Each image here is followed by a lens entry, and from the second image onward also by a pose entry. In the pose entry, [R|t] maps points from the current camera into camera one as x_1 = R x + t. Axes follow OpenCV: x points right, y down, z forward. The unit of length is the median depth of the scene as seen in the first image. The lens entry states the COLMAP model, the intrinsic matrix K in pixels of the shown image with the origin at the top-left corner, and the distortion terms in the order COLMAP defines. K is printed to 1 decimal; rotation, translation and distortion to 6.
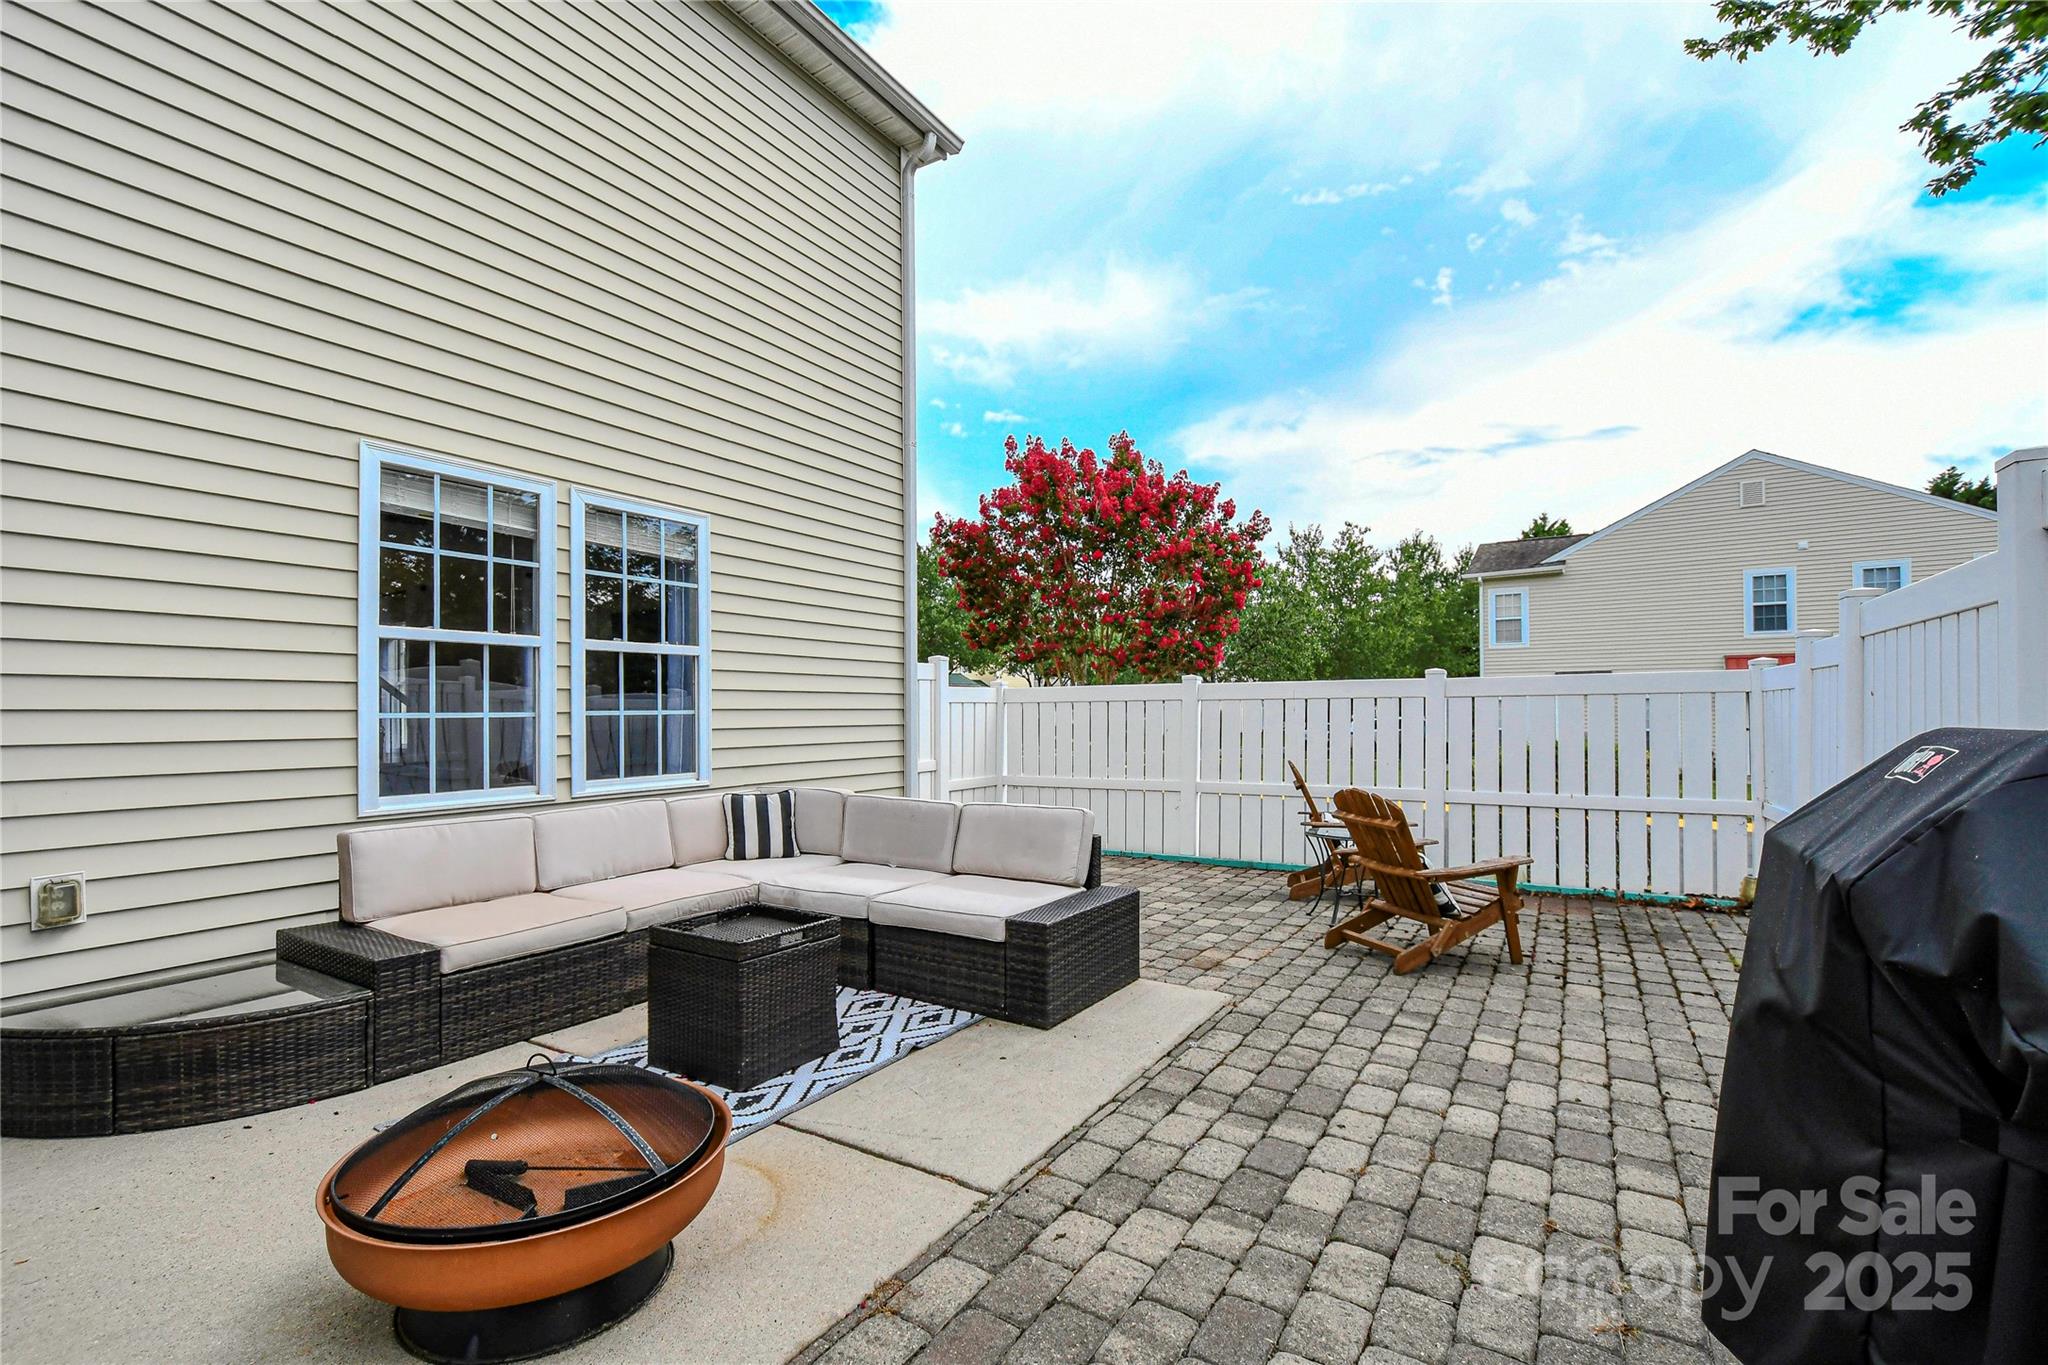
lens RADIAL K [[905.4, 0, 1030.9], [0, 905.4, 695.8], [0, 0, 1]] dist [-0.000134, -0.000528]
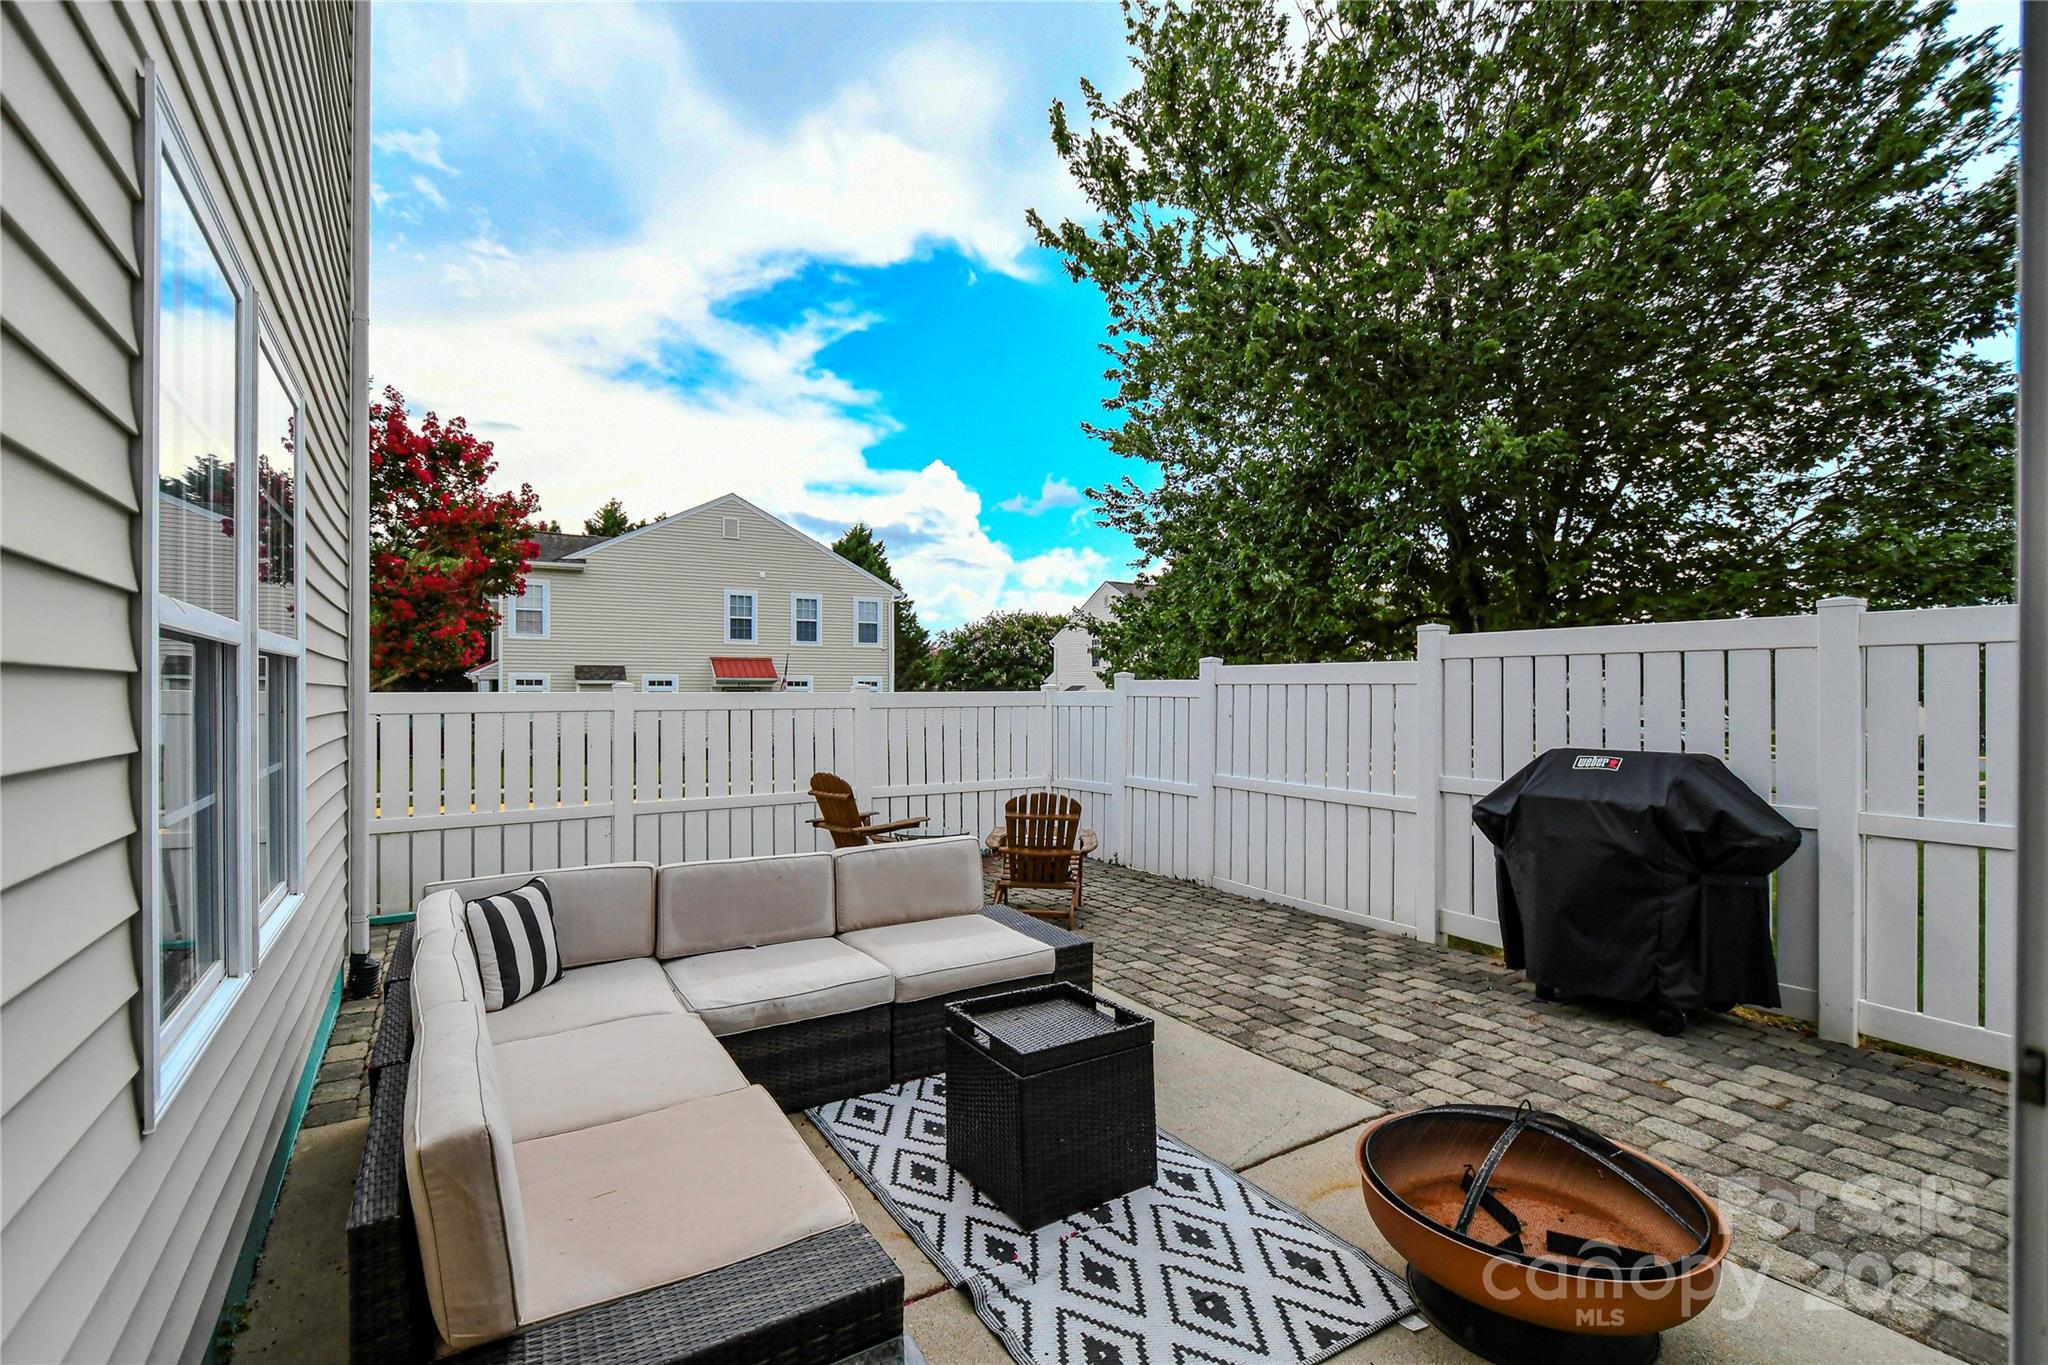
lens RADIAL K [[905.4, 0, 1030.9], [0, 905.4, 695.8], [0, 0, 1]] dist [-0.000134, -0.000528]
pose [[0.429573, 0.005192, 0.903017, -1.025681], [-0.020159, 0.999789, 0.003841, -0.045141], [-0.902807, -0.019854, 0.429587, 0.627666]]
